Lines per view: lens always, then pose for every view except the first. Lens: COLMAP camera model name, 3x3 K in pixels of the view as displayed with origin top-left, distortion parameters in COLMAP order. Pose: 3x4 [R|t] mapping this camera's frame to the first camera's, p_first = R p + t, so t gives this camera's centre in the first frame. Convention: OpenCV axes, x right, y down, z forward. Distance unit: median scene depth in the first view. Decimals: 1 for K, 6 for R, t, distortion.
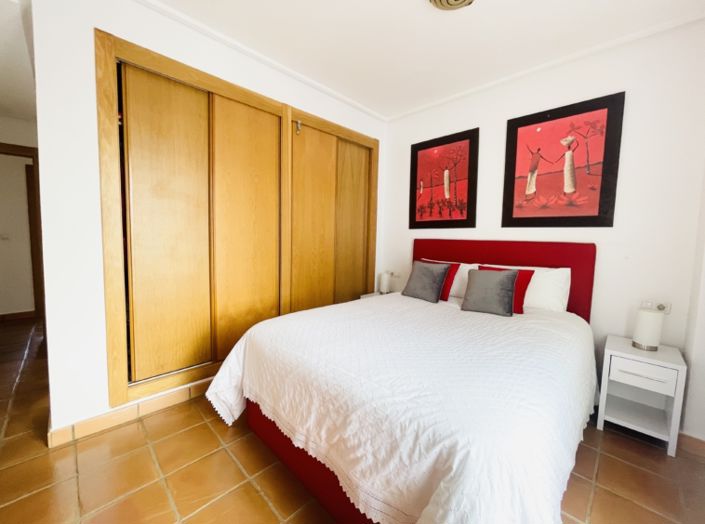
lens RADIAL K [[281.4, 0, 350.2], [0, 281.4, 260.4], [0, 0, 1]] dist [-0.012979, 0.000899]
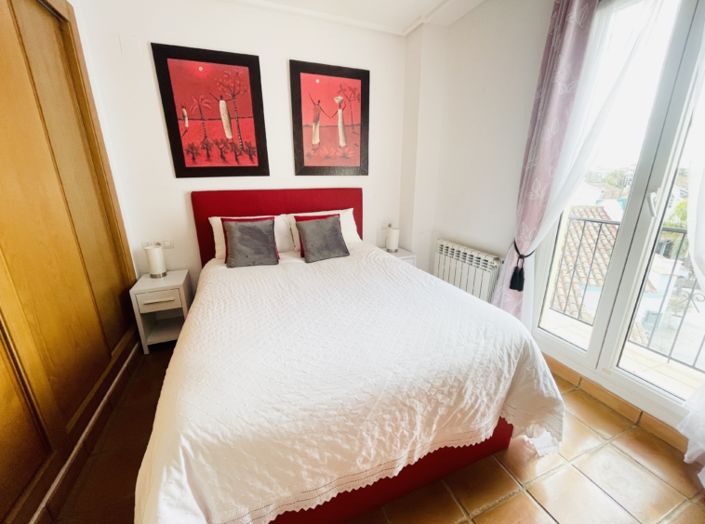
lens RADIAL K [[281.4, 0, 353.1], [0, 281.4, 260.6], [0, 0, 1]] dist [-0.012979, 0.000899]
pose [[0.405384, -0.287325, 0.867818, -0.384026], [0.090694, 0.957278, 0.274578, -0.088051], [-0.909636, -0.032604, 0.414124, 0.392053]]
